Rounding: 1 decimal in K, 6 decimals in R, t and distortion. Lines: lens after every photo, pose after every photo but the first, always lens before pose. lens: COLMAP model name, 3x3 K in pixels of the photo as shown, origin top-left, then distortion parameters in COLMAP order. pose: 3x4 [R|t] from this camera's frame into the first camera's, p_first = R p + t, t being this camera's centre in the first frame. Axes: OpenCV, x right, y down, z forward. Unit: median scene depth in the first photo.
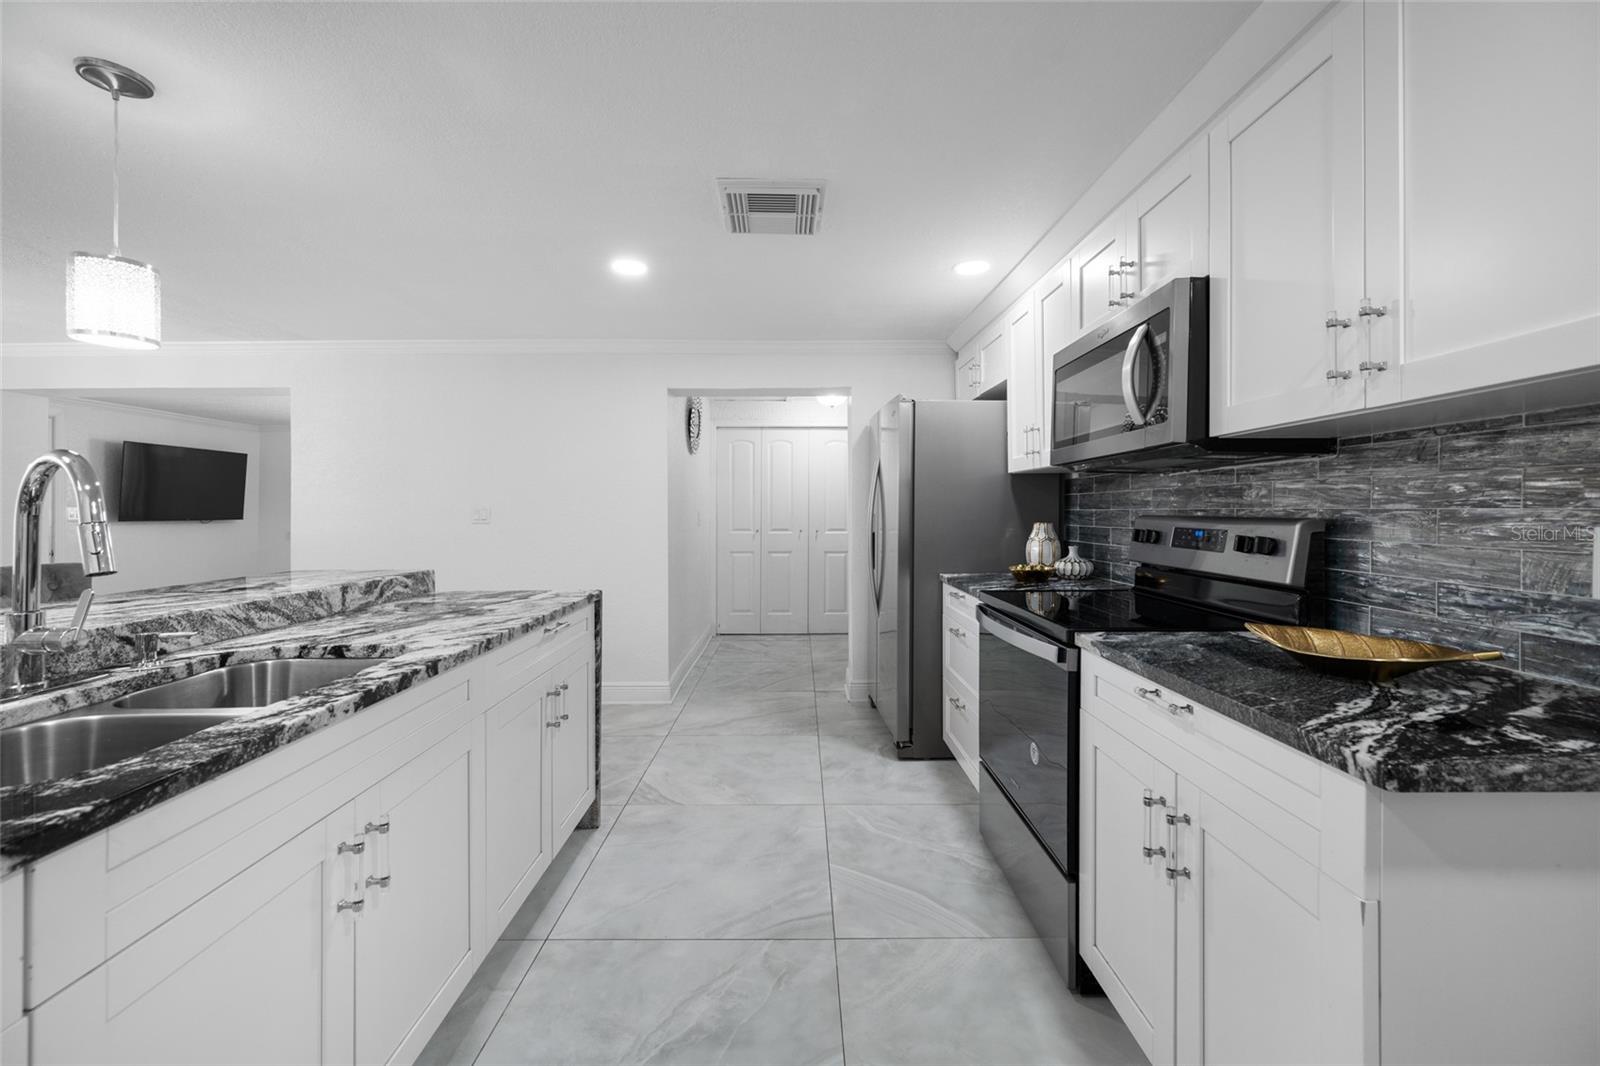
lens RADIAL K [[630.6, 0, 795.9], [0, 630.6, 506.9], [0, 0, 1]] dist [0.002997, 0.000282]
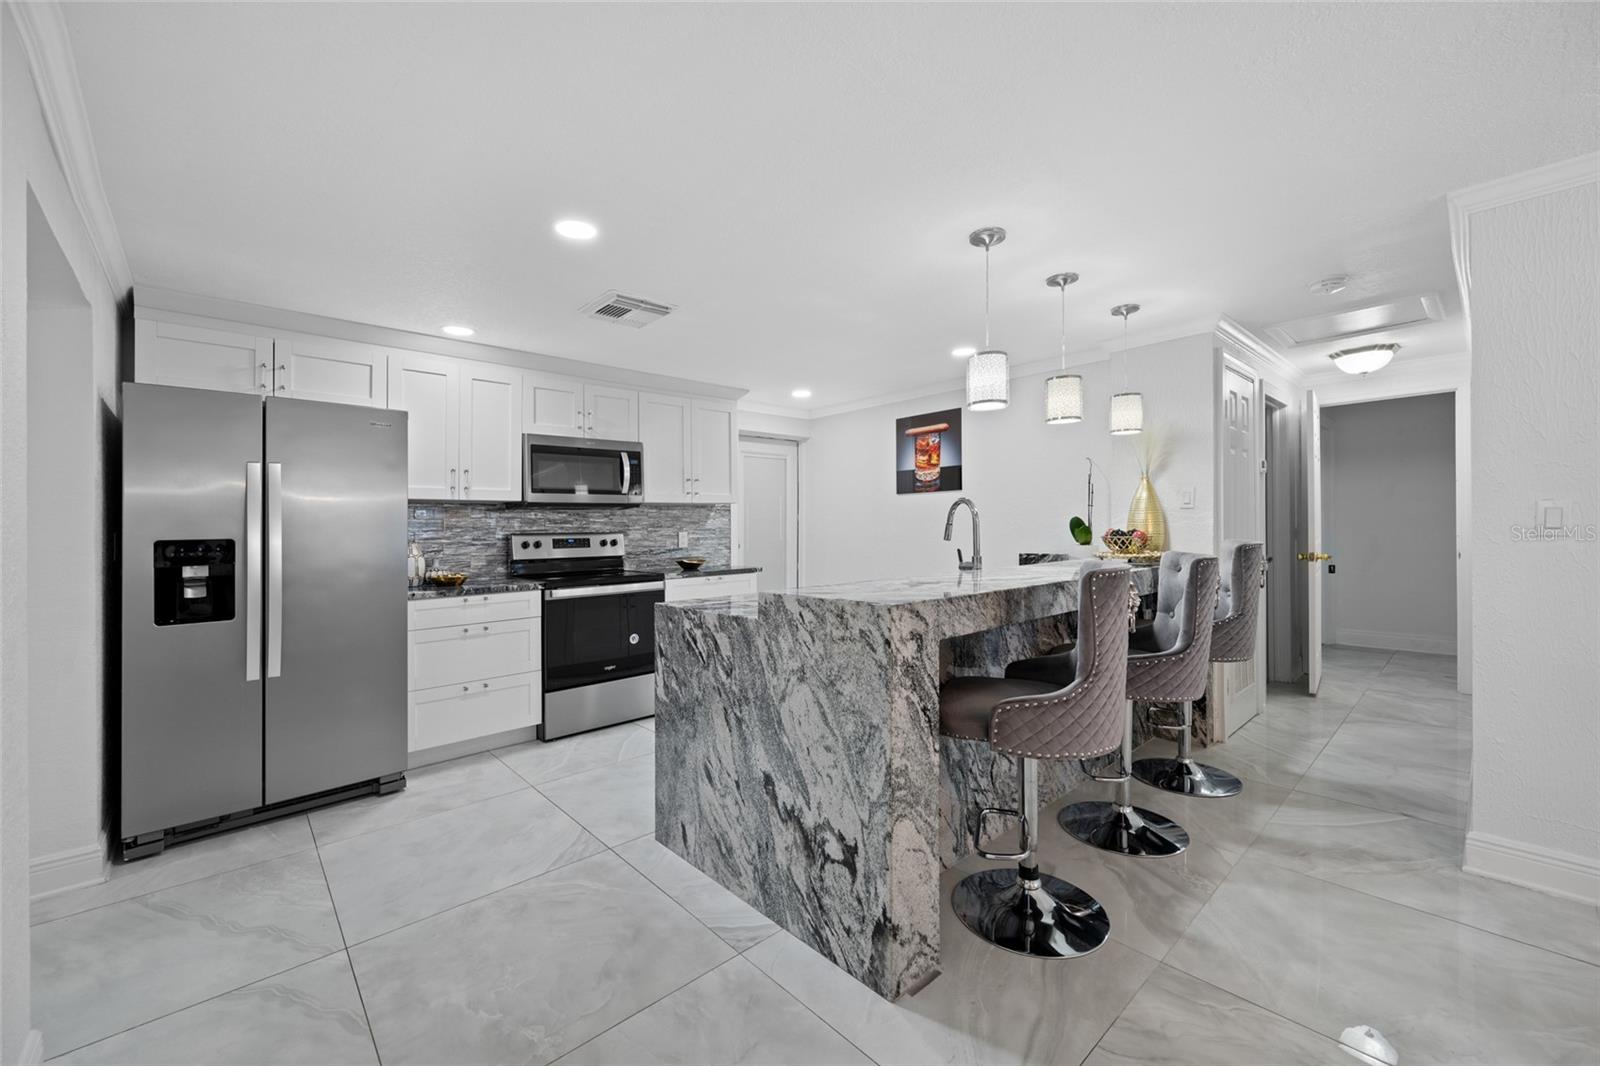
lens RADIAL K [[630.6, 0, 805.1], [0, 630.6, 521.0], [0, 0, 1]] dist [0.002997, 0.000282]
pose [[-0.666913, 0.013616, 0.745011, -1.505273], [0.008243, 0.999907, -0.010896, 0.004836], [-0.745090, -0.001126, -0.666963, 1.827846]]
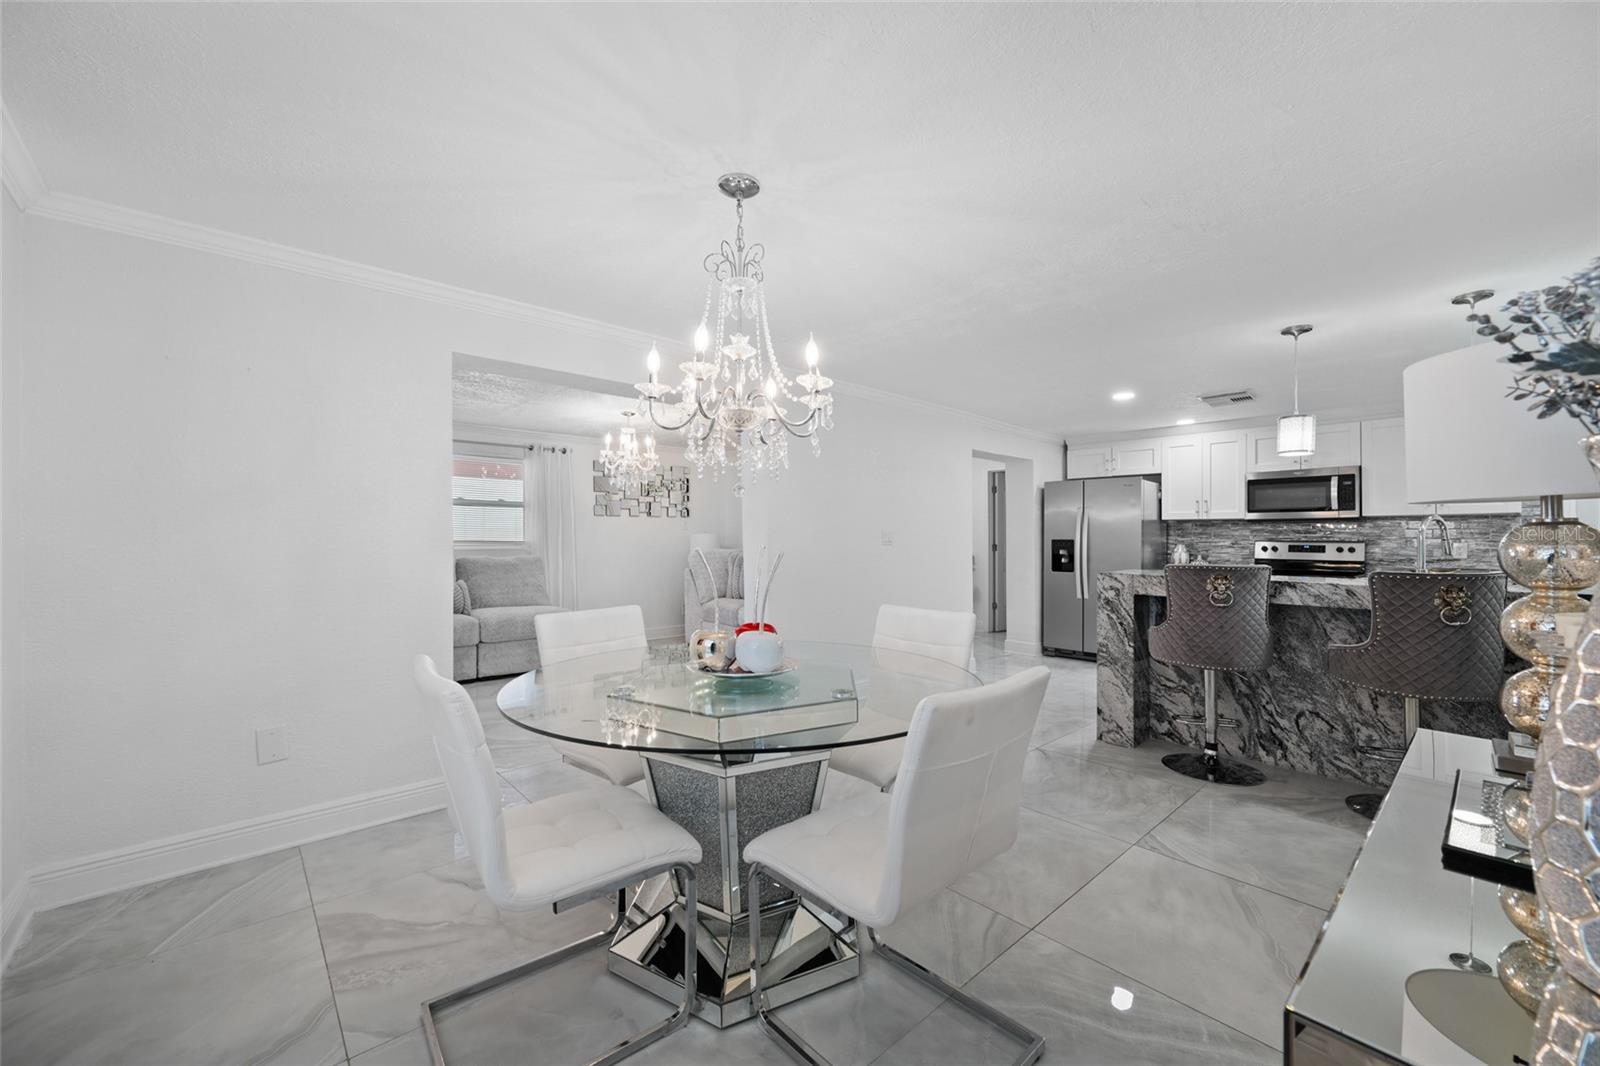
lens RADIAL K [[630.6, 0, 808.6], [0, 630.6, 535.7], [0, 0, 1]] dist [0.002997, 0.000282]
pose [[0.735839, -0.000104, 0.677156, -2.875917], [-0.003605, 0.999985, 0.004071, -0.010314], [-0.677147, -0.005437, 0.735828, 0.426524]]
